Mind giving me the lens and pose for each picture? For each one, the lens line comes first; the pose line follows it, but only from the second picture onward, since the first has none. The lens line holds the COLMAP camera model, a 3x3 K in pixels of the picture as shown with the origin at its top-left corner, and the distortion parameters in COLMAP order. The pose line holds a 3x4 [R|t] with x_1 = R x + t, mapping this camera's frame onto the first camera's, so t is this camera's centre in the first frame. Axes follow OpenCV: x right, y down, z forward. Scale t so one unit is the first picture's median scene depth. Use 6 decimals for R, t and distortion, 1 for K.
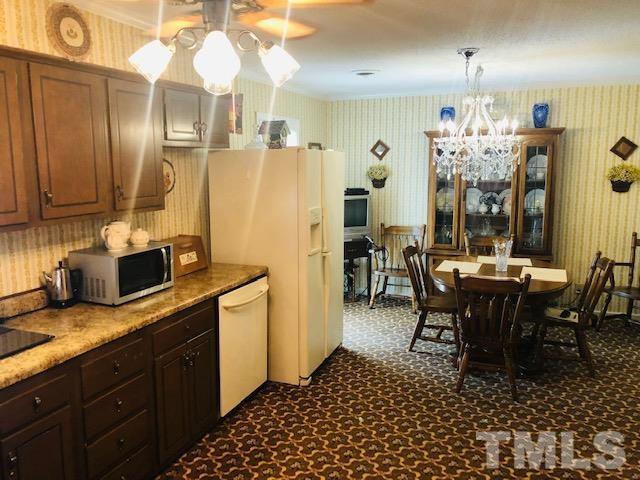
lens RADIAL K [[513.2, 0, 320.0], [0, 513.2, 240.0], [0, 0, 1]] dist [0.002543, -0.000363]
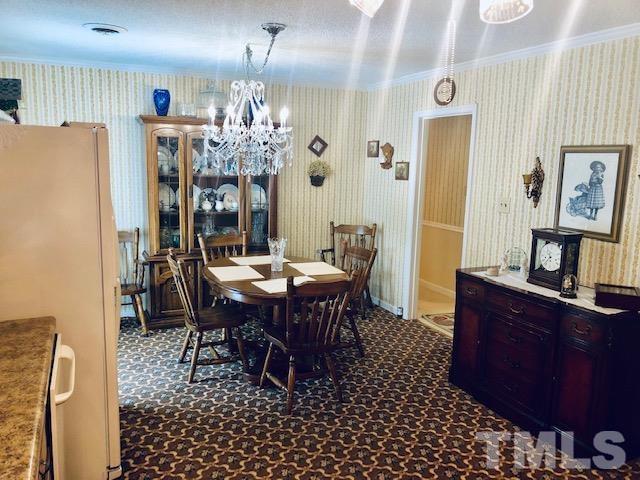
lens RADIAL K [[513.2, 0, 320.0], [0, 513.2, 240.0], [0, 0, 1]] dist [0.002543, -0.000363]
pose [[0.688019, -0.092310, 0.719797, -0.254616], [0.077793, 0.995543, 0.053314, -0.040585], [-0.721511, 0.019314, 0.692134, 0.265361]]
